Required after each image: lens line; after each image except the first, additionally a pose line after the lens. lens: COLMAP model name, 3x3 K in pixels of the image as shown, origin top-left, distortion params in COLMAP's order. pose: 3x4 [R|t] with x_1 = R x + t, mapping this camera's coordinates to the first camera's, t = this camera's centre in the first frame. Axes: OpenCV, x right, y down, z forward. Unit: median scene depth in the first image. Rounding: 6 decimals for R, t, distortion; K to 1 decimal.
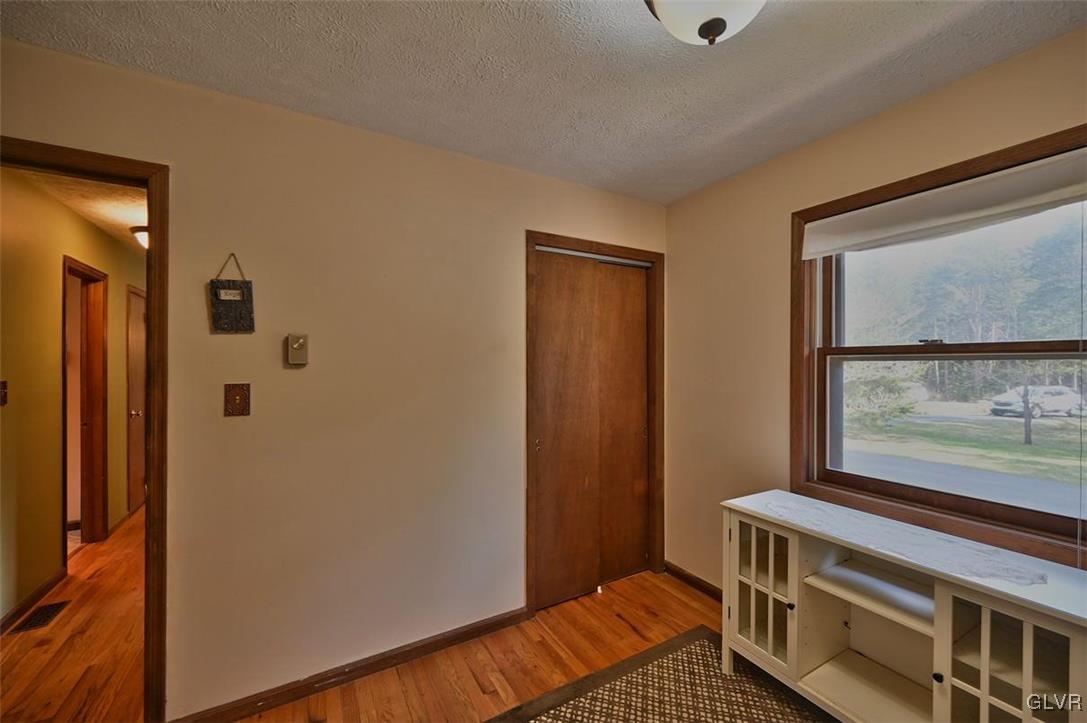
lens RADIAL K [[428.0, 0, 544.2], [0, 428.0, 365.0], [0, 0, 1]] dist [-0.004199, 0.000877]
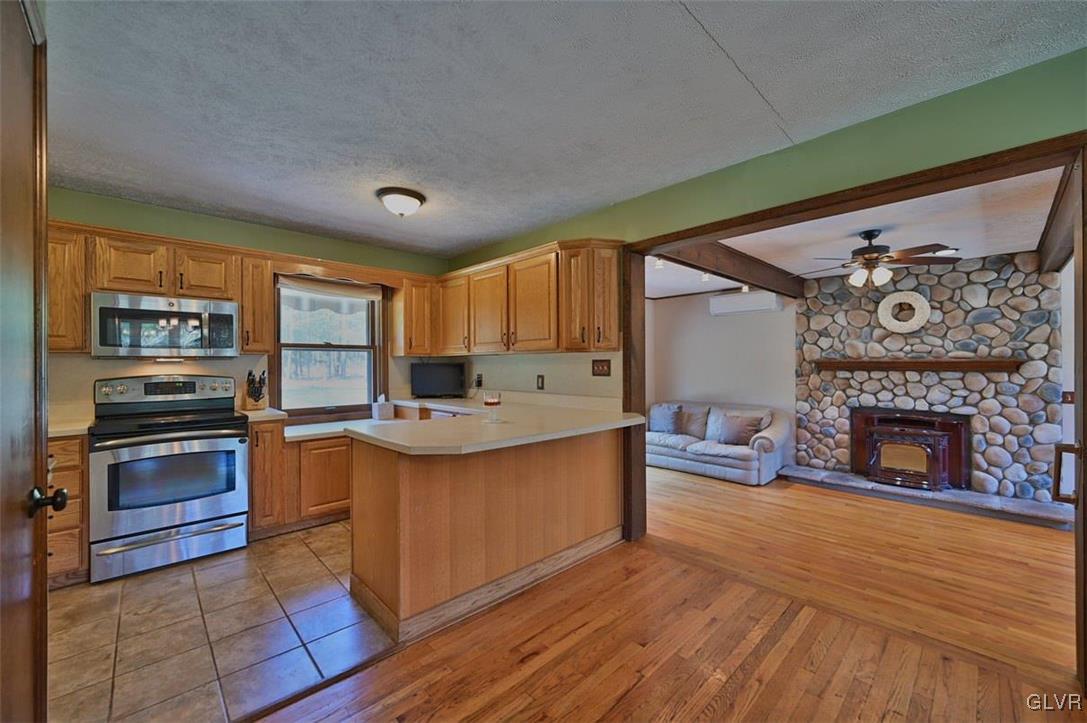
lens RADIAL K [[428.0, 0, 546.3], [0, 428.0, 364.2], [0, 0, 1]] dist [-0.004199, 0.000877]
pose [[-0.278326, 0.001503, 0.960486, -1.455967], [0.008774, 0.999961, 0.000977, 0.059828], [-0.960447, 0.008700, -0.278328, 0.426552]]
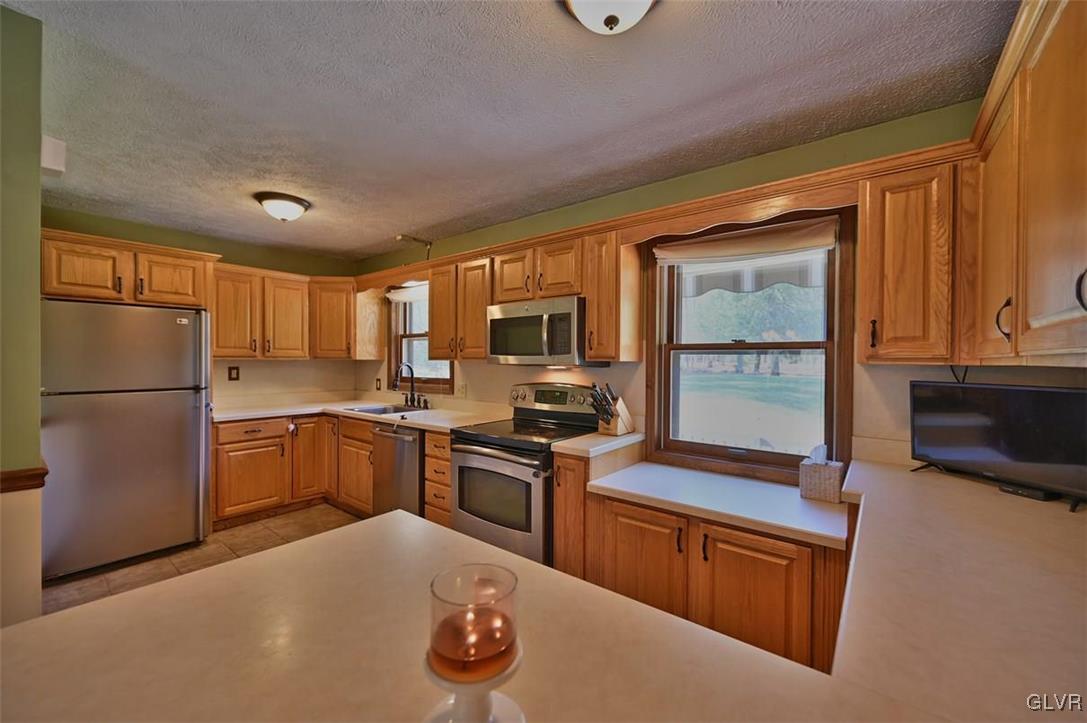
lens RADIAL K [[428.0, 0, 546.0], [0, 428.0, 362.8], [0, 0, 1]] dist [-0.004199, 0.000877]
pose [[0.913002, 0.003527, 0.407941, -0.211878], [-0.005417, 0.999979, 0.003478, 0.013318], [-0.407920, -0.005385, 0.913002, -0.024611]]
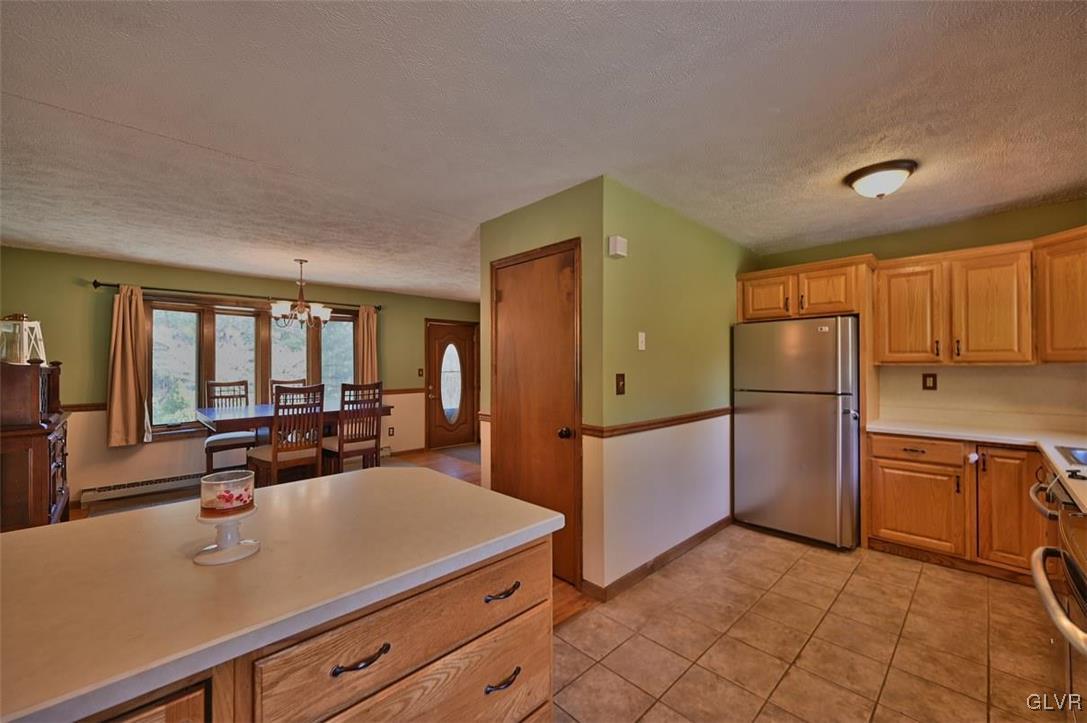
lens RADIAL K [[428.0, 0, 547.6], [0, 428.0, 361.9], [0, 0, 1]] dist [-0.004199, 0.000877]
pose [[0.292355, -0.006540, -0.956287, 0.446054], [-0.001222, 0.999973, -0.007213, 0.013250], [0.956309, 0.003277, 0.292340, 0.430713]]
